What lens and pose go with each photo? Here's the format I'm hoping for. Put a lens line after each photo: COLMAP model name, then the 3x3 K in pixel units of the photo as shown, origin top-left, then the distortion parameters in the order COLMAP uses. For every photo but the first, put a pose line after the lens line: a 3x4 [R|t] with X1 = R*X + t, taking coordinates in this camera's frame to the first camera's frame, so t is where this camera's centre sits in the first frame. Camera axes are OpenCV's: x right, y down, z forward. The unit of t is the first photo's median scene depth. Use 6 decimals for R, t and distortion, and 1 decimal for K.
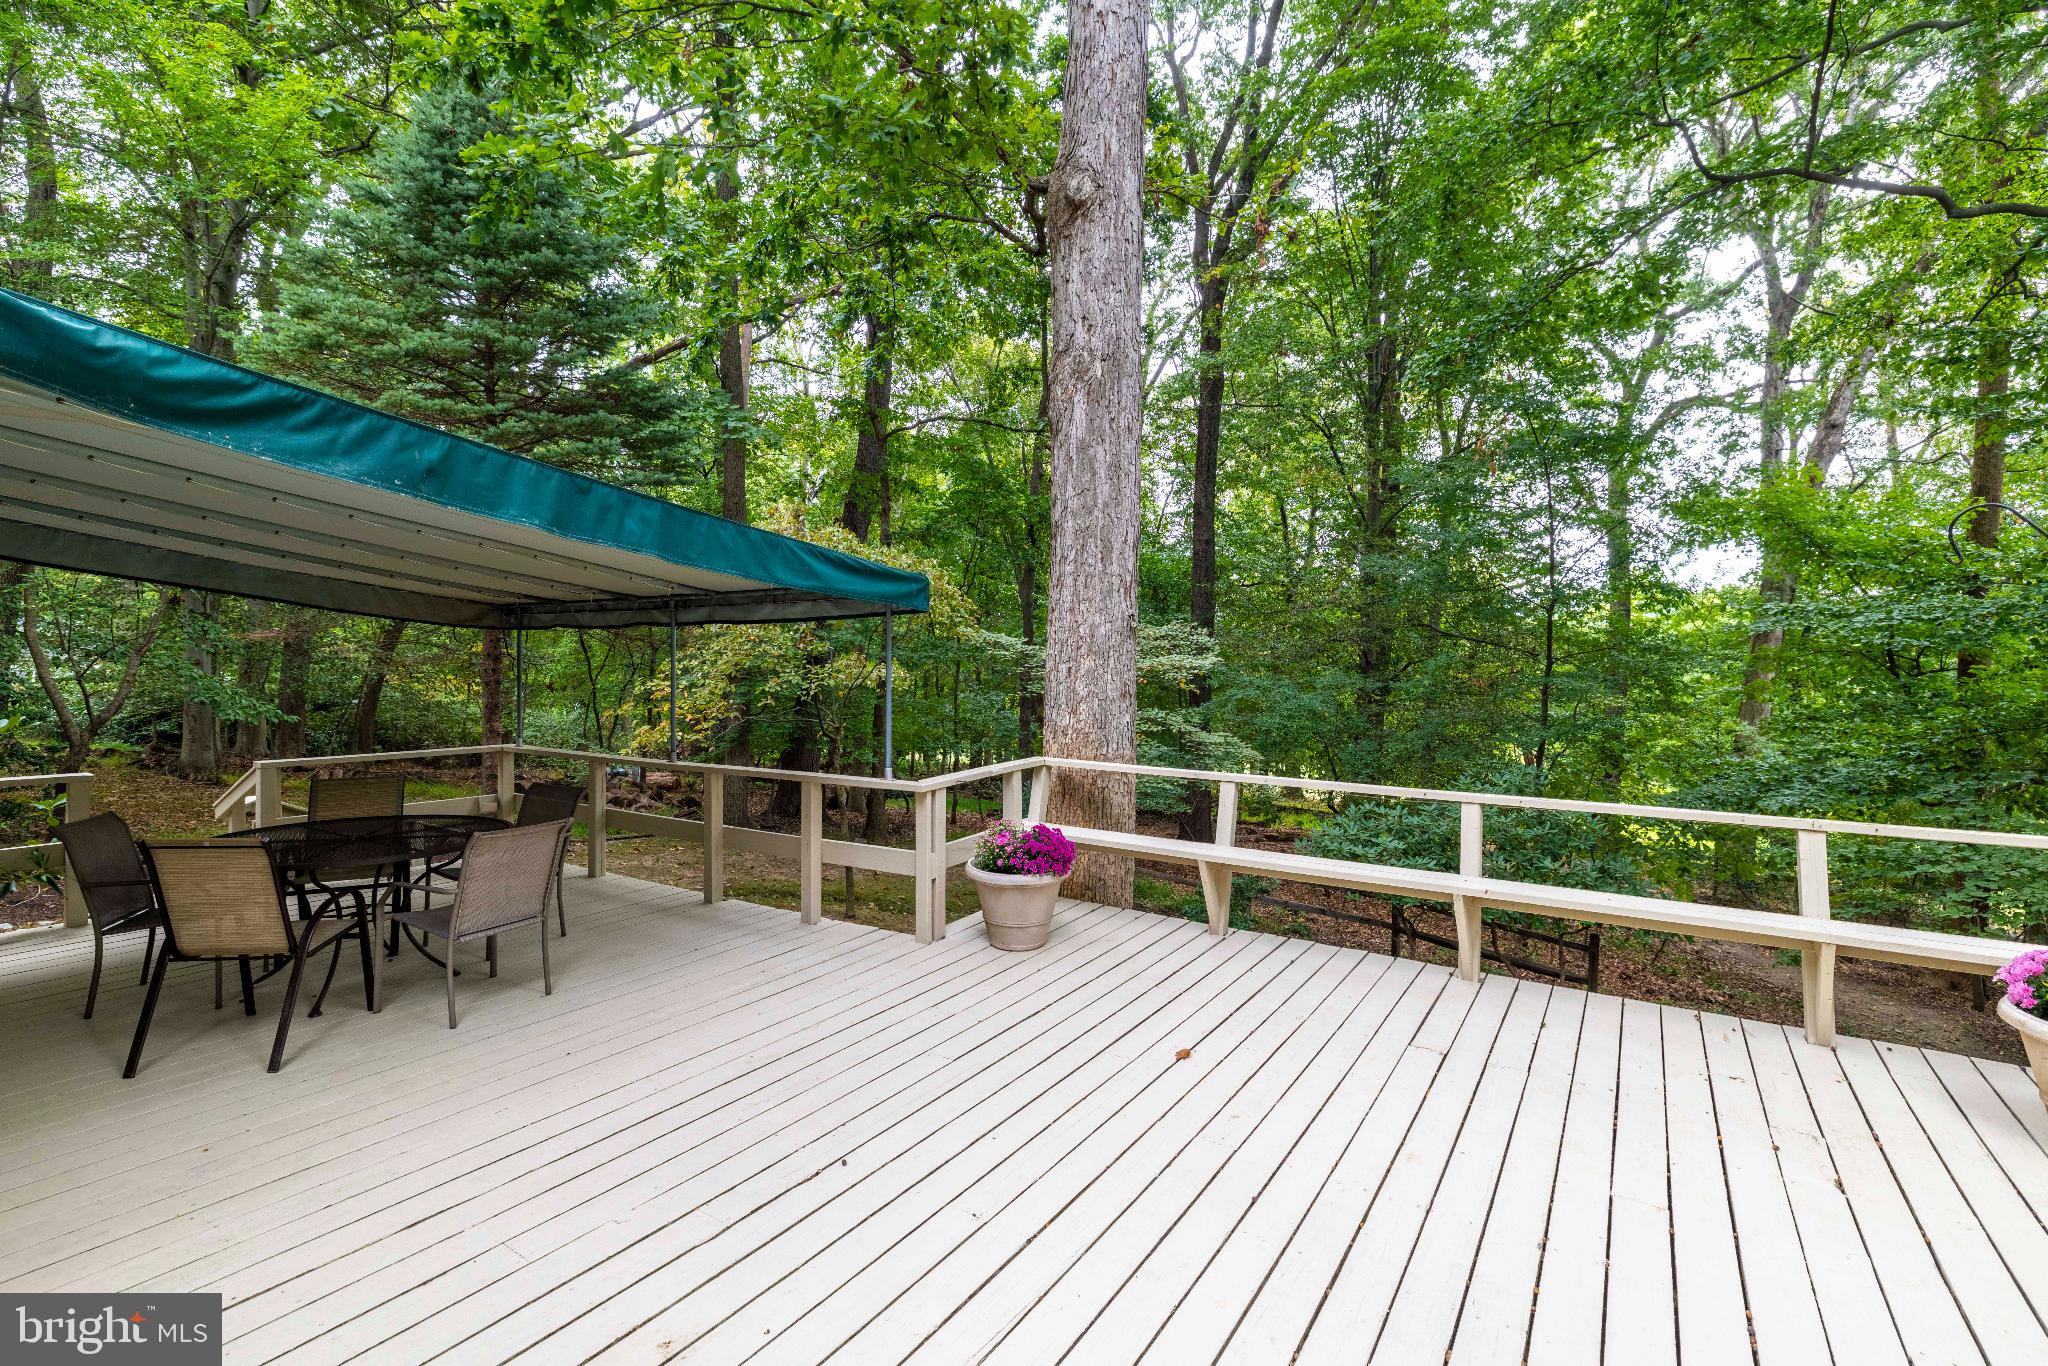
lens RADIAL K [[918.9, 0, 1021.9], [0, 918.9, 663.5], [0, 0, 1]] dist [0.001871, 0.000292]
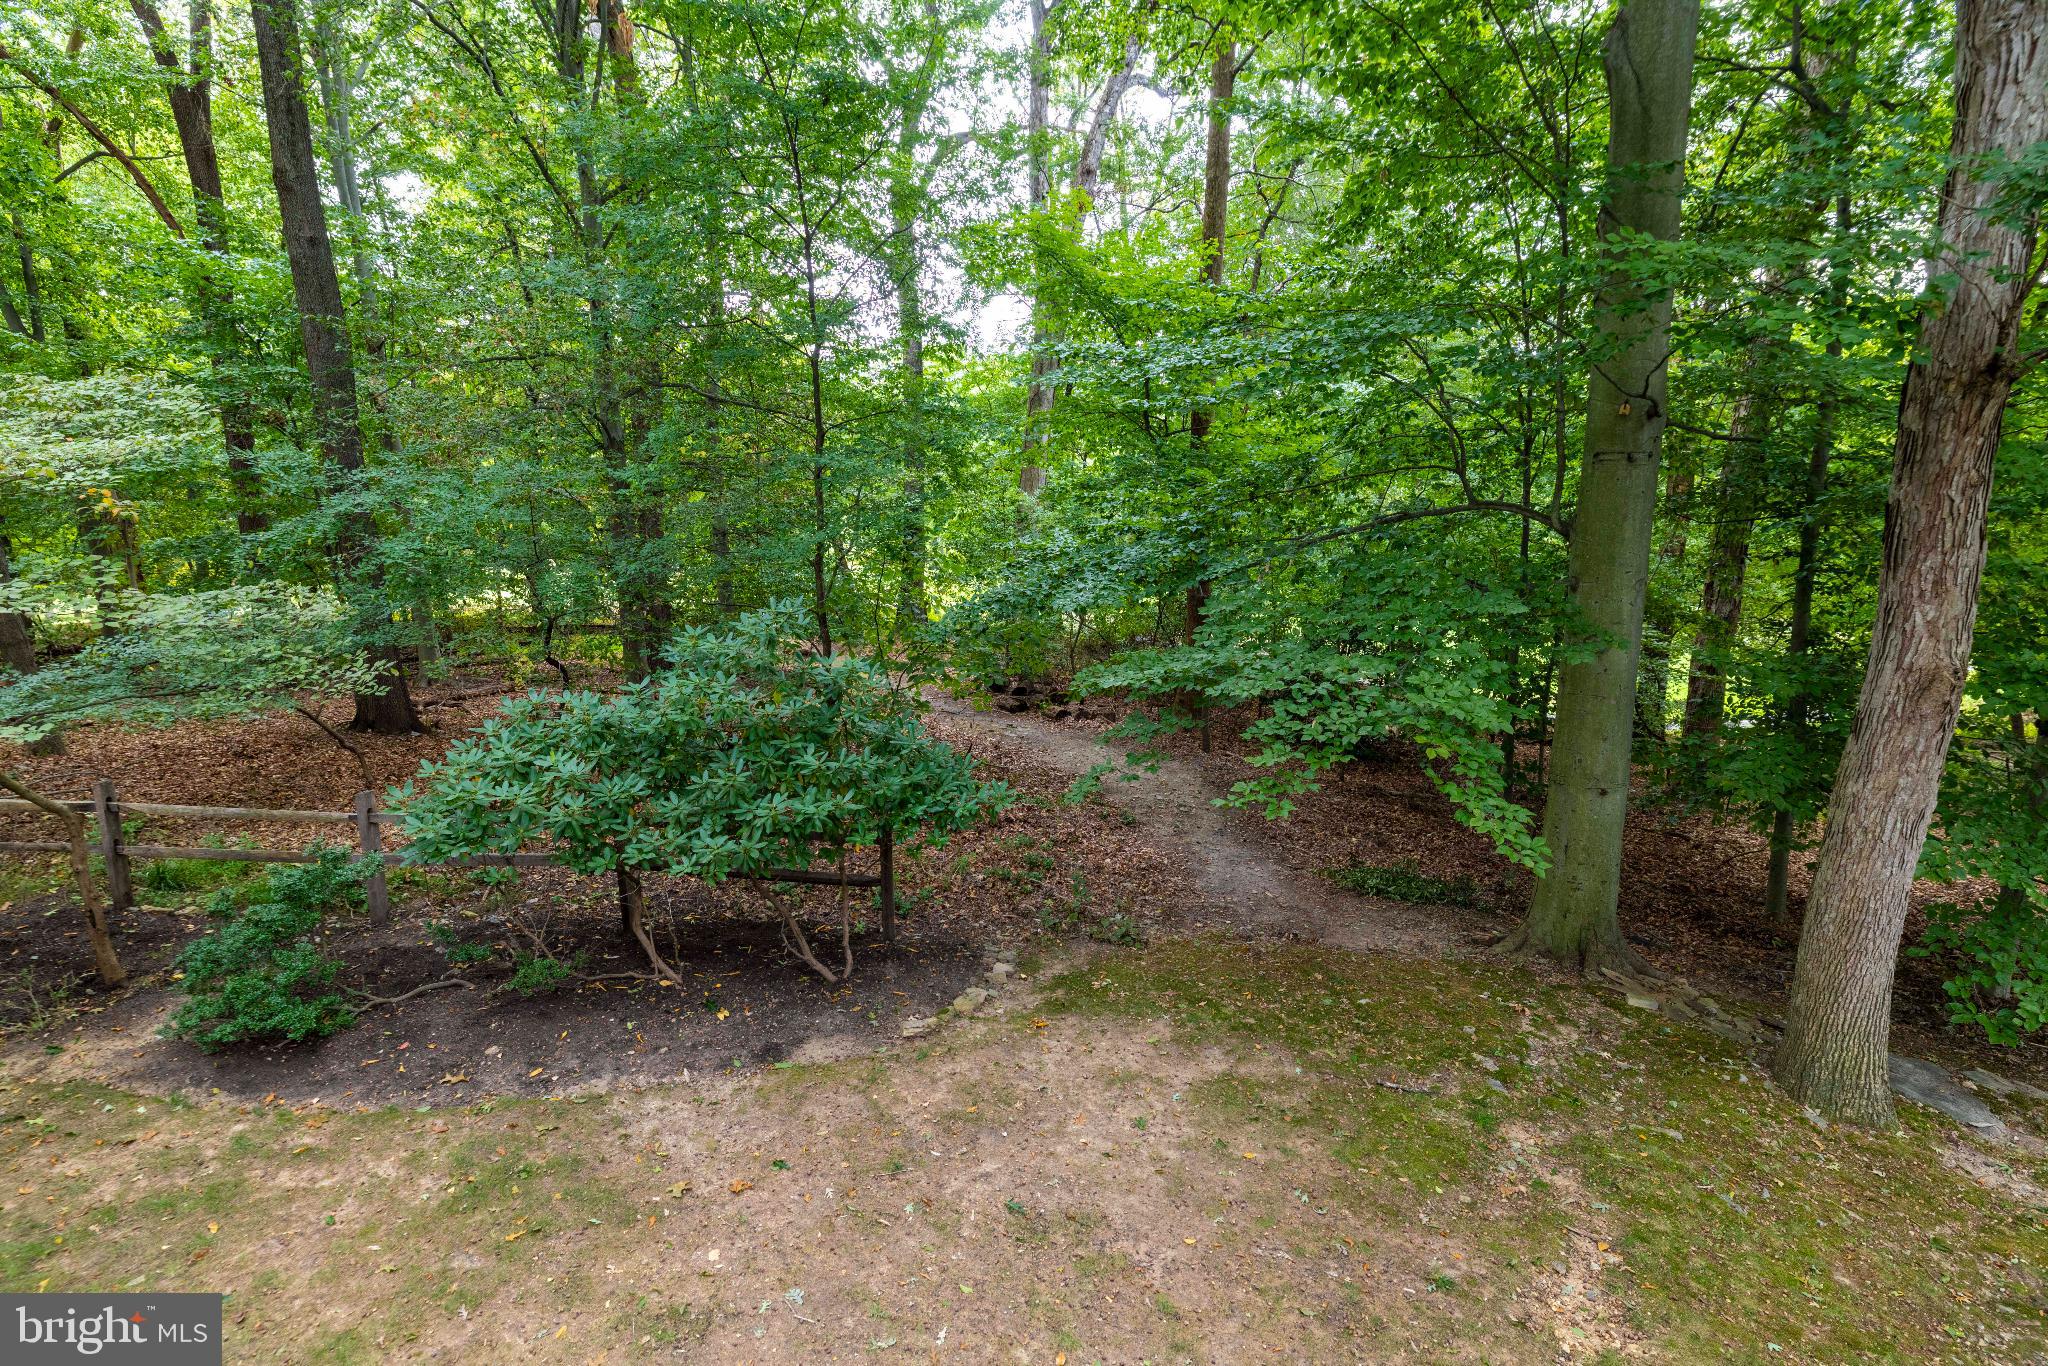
lens RADIAL K [[1022.9, 0, 1024.0], [0, 1022.9, 683.0], [0, 0, 1]] dist [0.000382, 0.000186]
pose [[0.781942, -0.170465, 0.599590, 0.133717], [0.027610, 0.970409, 0.239883, 0.001454], [-0.622739, -0.171020, 0.763511, 0.185494]]
